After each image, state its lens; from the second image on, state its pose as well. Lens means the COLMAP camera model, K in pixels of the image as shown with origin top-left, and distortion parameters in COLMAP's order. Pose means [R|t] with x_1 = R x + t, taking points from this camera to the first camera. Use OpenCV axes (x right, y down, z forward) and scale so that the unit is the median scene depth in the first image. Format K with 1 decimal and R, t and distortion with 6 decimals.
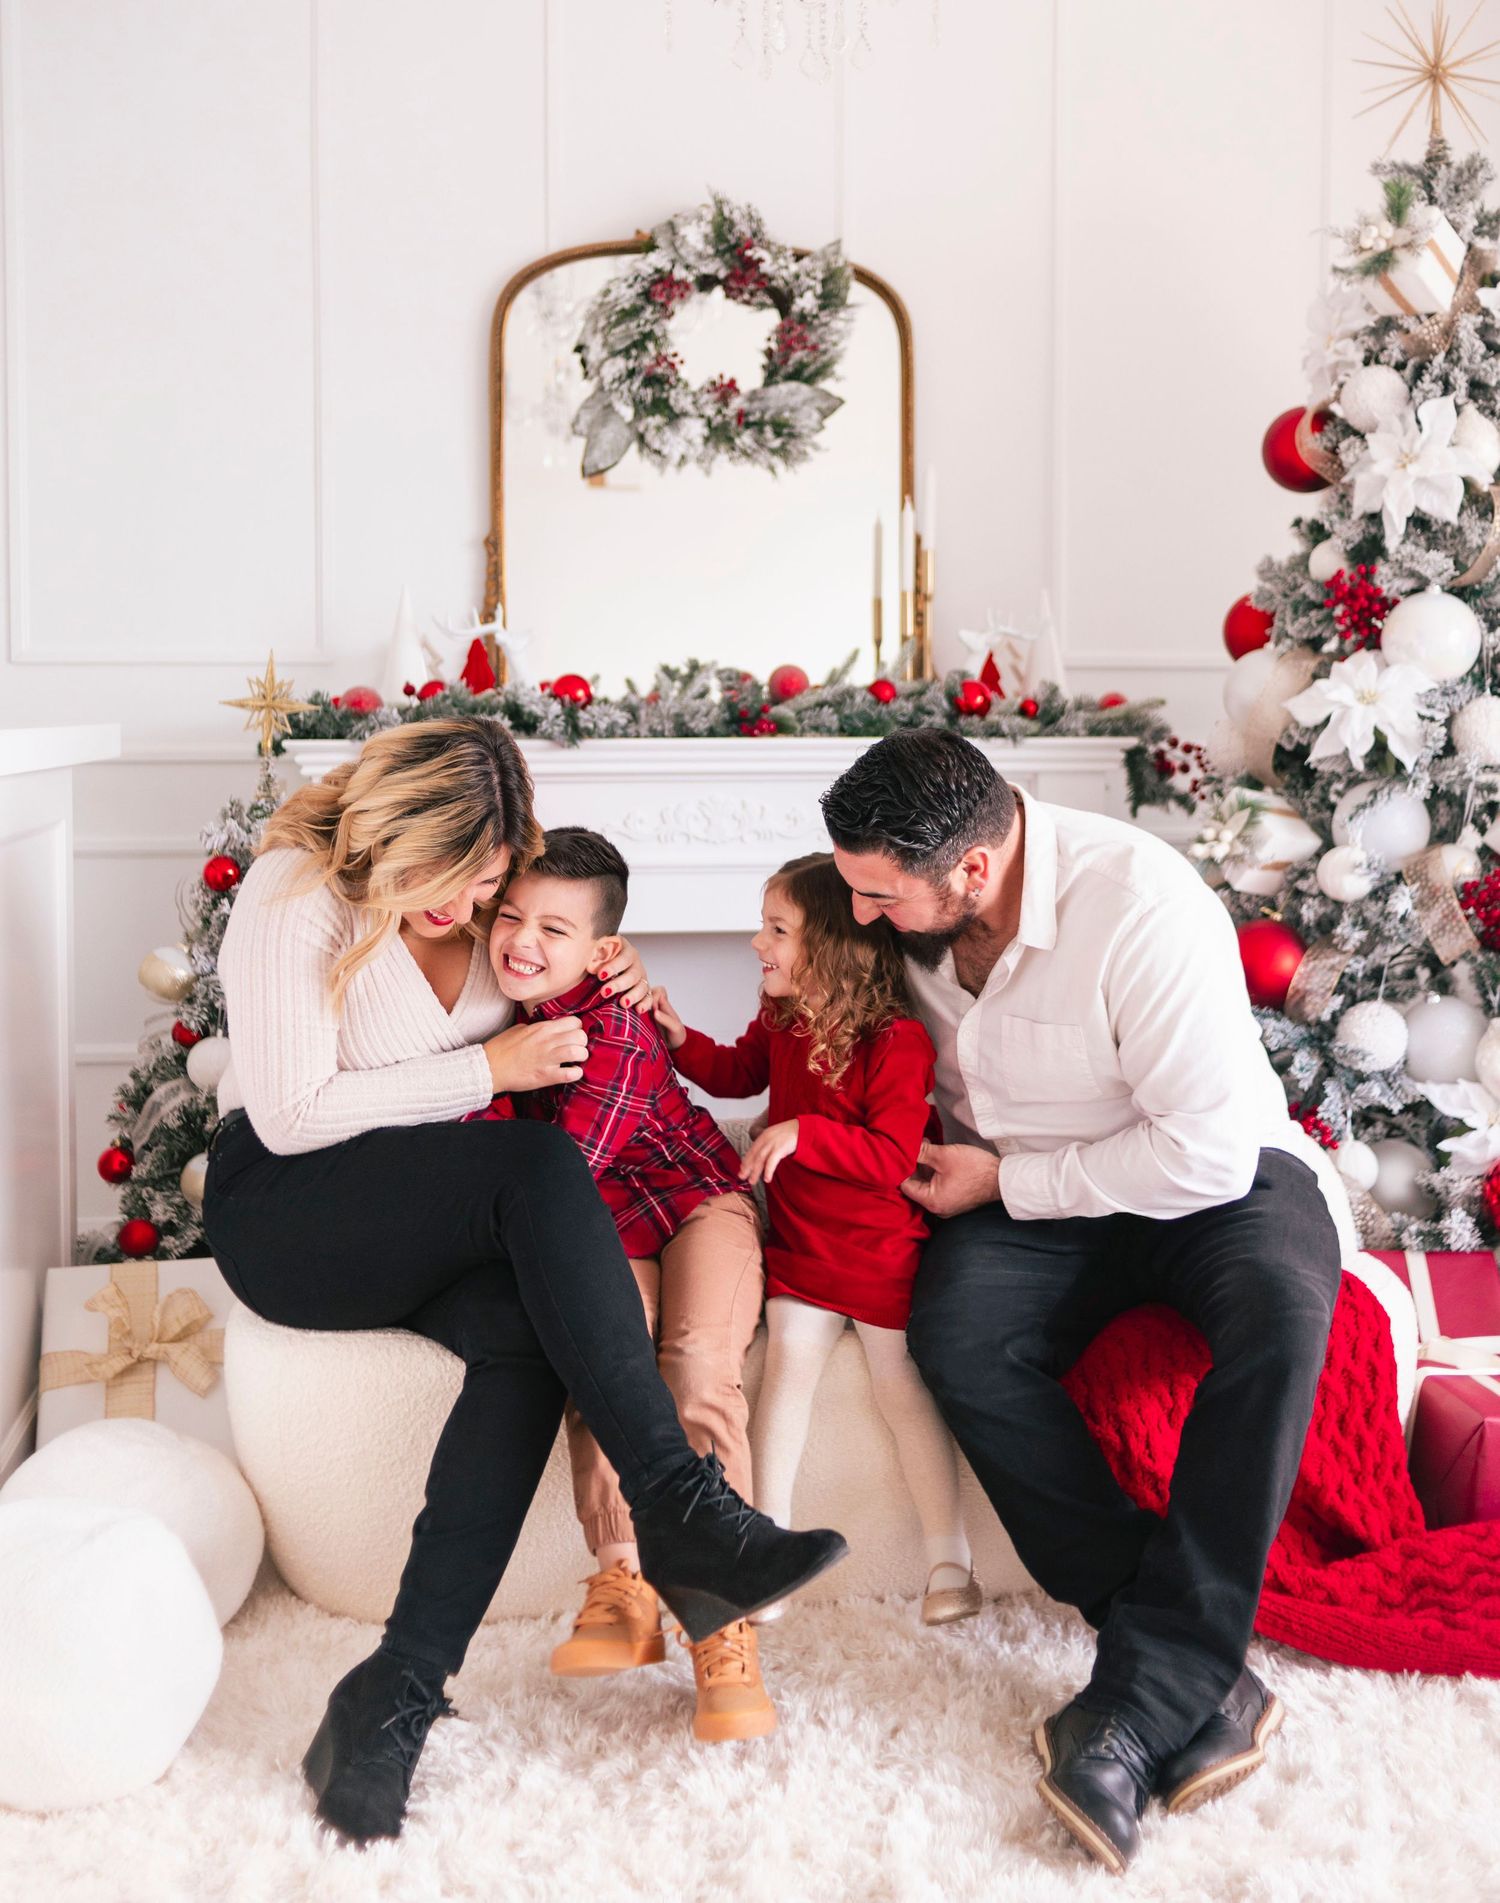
lens RADIAL K [[2270.1, 0, 763.2], [0, 2270.1, 786.0], [0, 0, 1]] dist [0.003326, 0.000000]
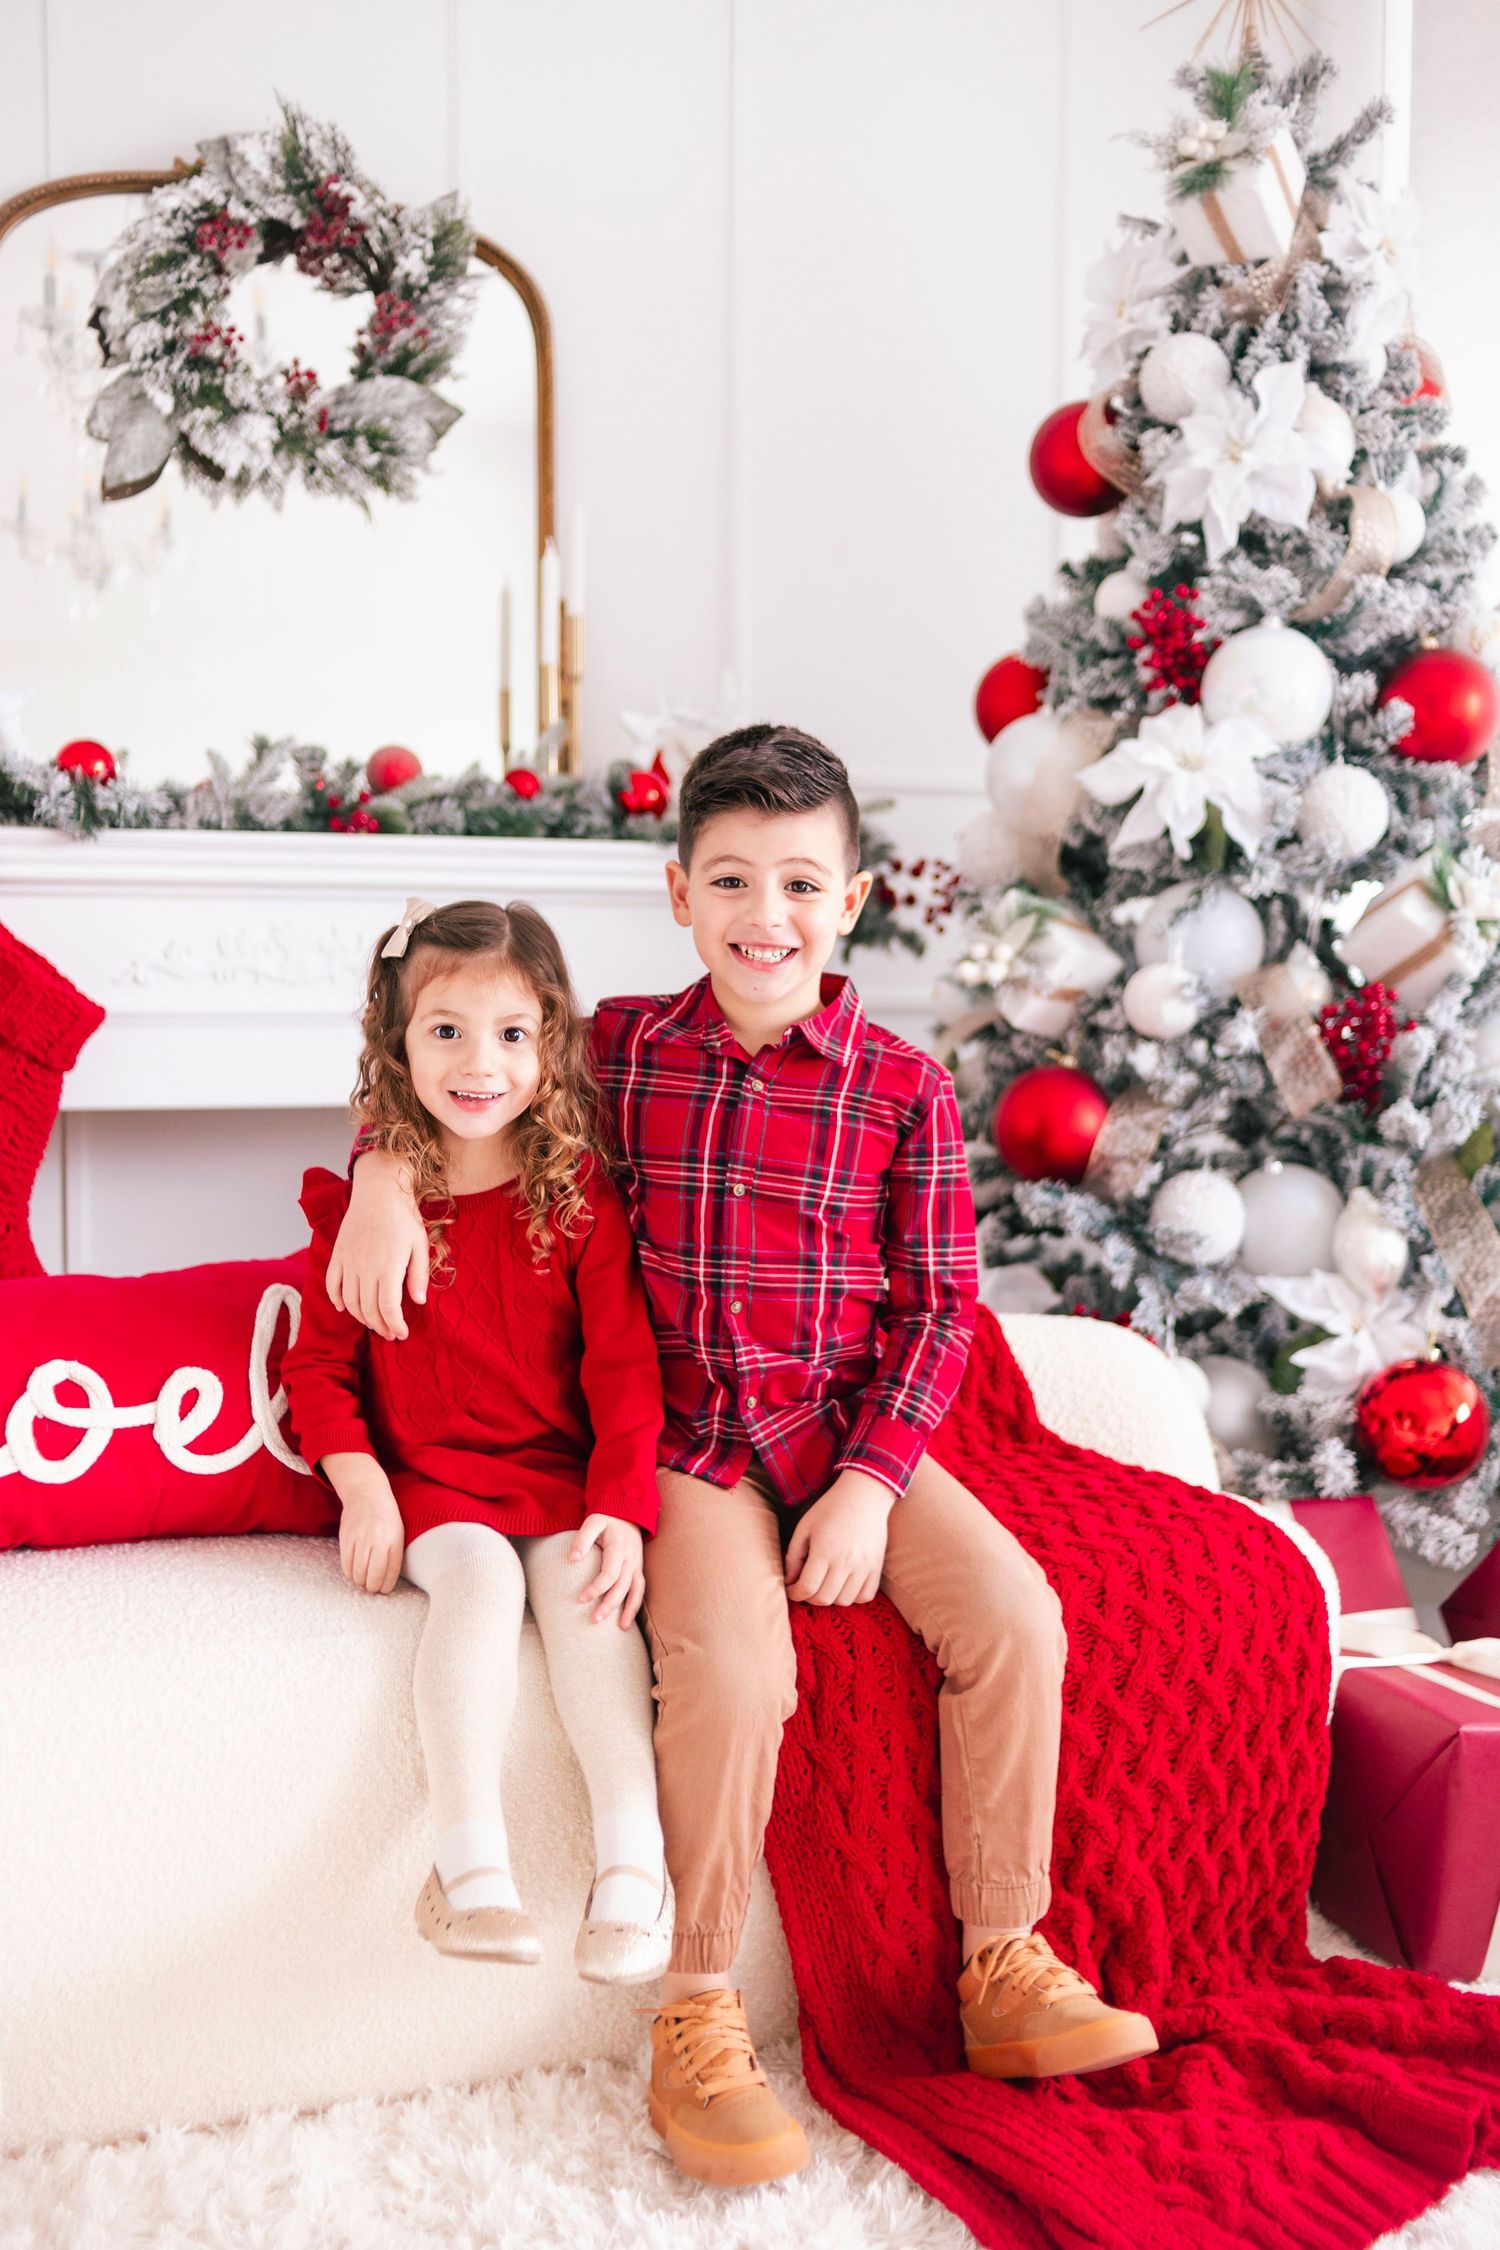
lens RADIAL K [[2288.7, 0, 748.5], [0, 2288.7, 1110.4], [0, 0, 1]] dist [0.005570, 0.000000]
pose [[0.982429, -0.005822, 0.186544, -0.015154], [0.004844, 0.999972, 0.005699, 0.062067], [-0.186572, -0.004695, 0.982430, 0.256345]]
